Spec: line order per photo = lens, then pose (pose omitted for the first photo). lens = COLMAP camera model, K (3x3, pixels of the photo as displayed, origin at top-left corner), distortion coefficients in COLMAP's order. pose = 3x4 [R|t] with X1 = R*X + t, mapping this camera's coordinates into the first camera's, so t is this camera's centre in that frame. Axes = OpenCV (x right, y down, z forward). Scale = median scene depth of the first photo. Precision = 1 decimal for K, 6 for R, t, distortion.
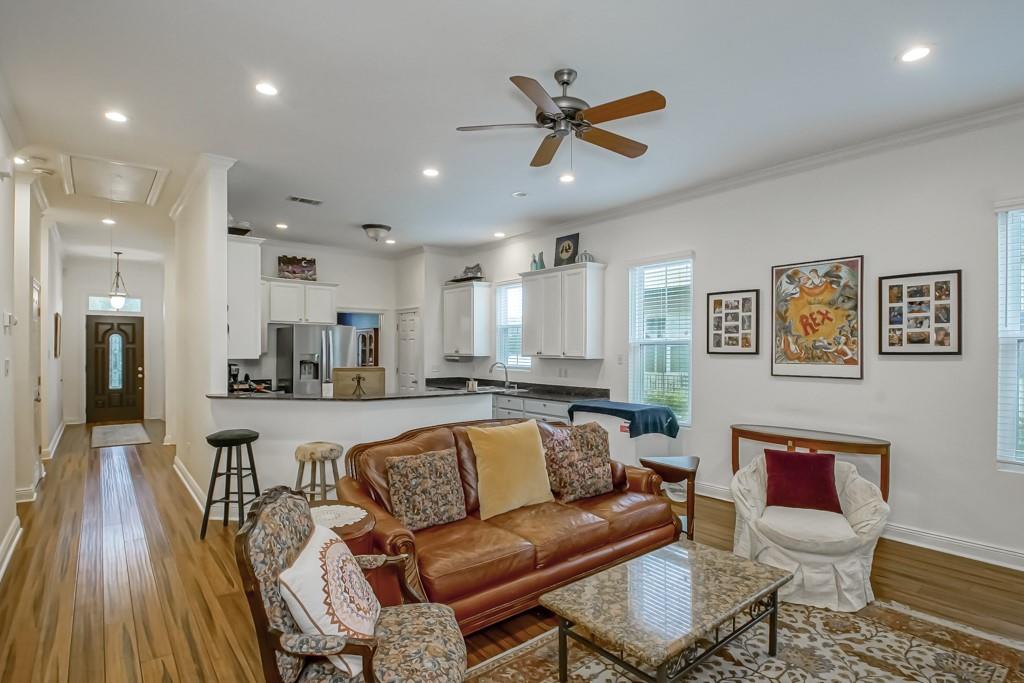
lens RADIAL K [[507.8, 0, 515.7], [0, 507.8, 355.2], [0, 0, 1]] dist [-0.002457, -0.001059]
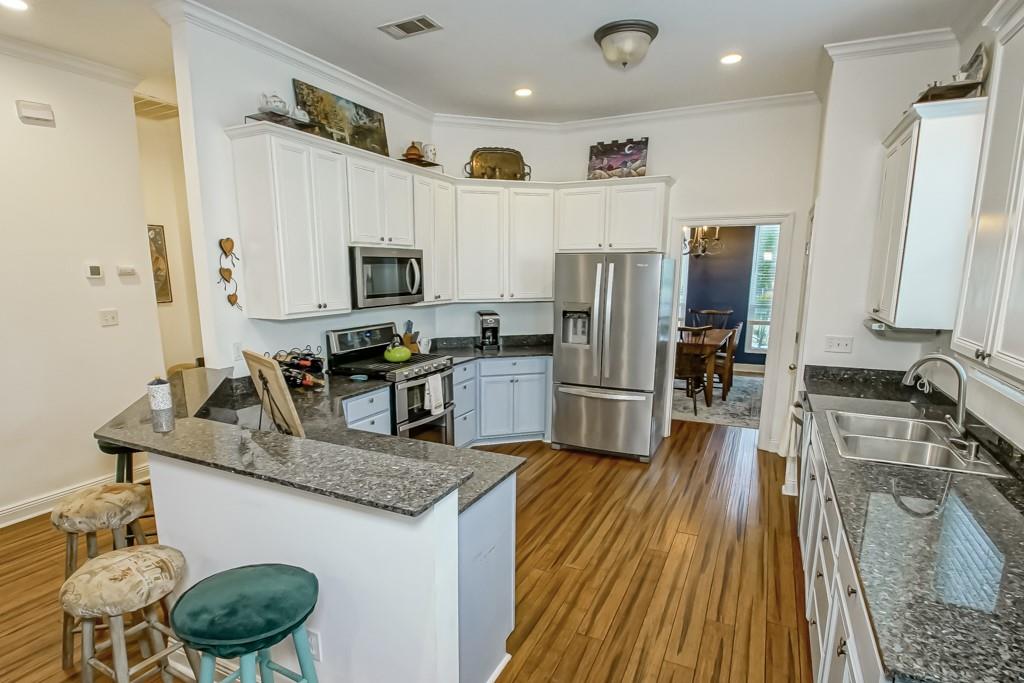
lens RADIAL K [[530.6, 0, 507.9], [0, 530.6, 359.9], [0, 0, 1]] dist [-0.000678, -0.001164]
pose [[0.428143, 0.145657, -0.891895, 0.114303], [-0.007945, 0.987494, 0.157456, -0.030293], [0.903676, -0.060328, 0.423946, 0.562147]]
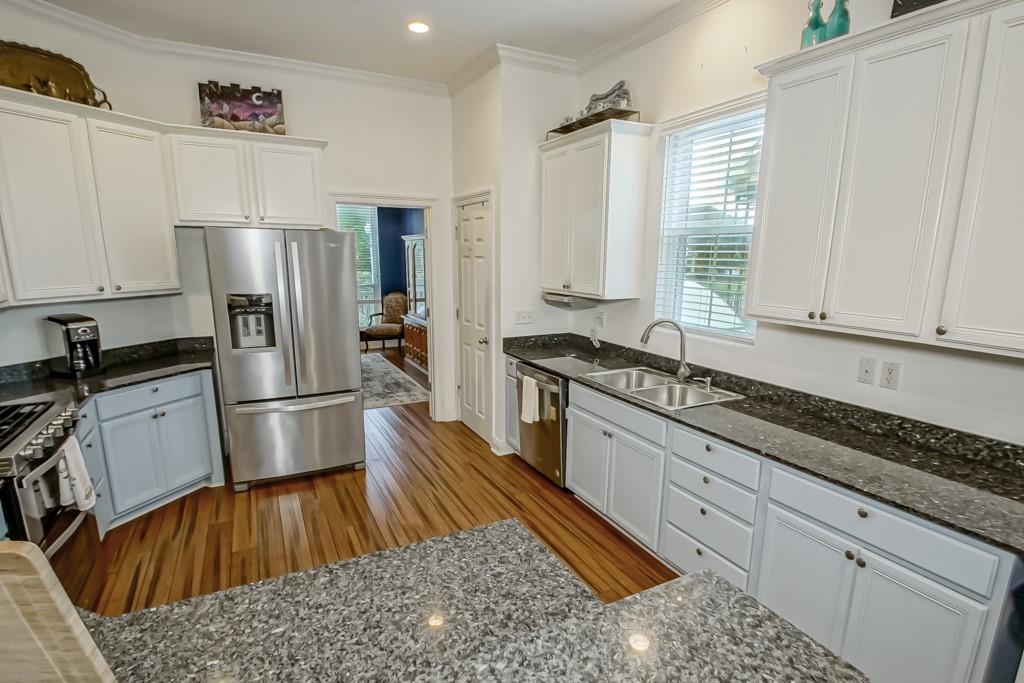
lens RADIAL K [[507.8, 0, 515.7], [0, 507.8, 355.2], [0, 0, 1]] dist [-0.002457, -0.001059]
pose [[0.975740, 0.047534, -0.213711, -0.058124], [-0.006813, 0.982266, 0.187371, -0.031365], [0.218828, -0.181369, 0.958759, 0.521109]]
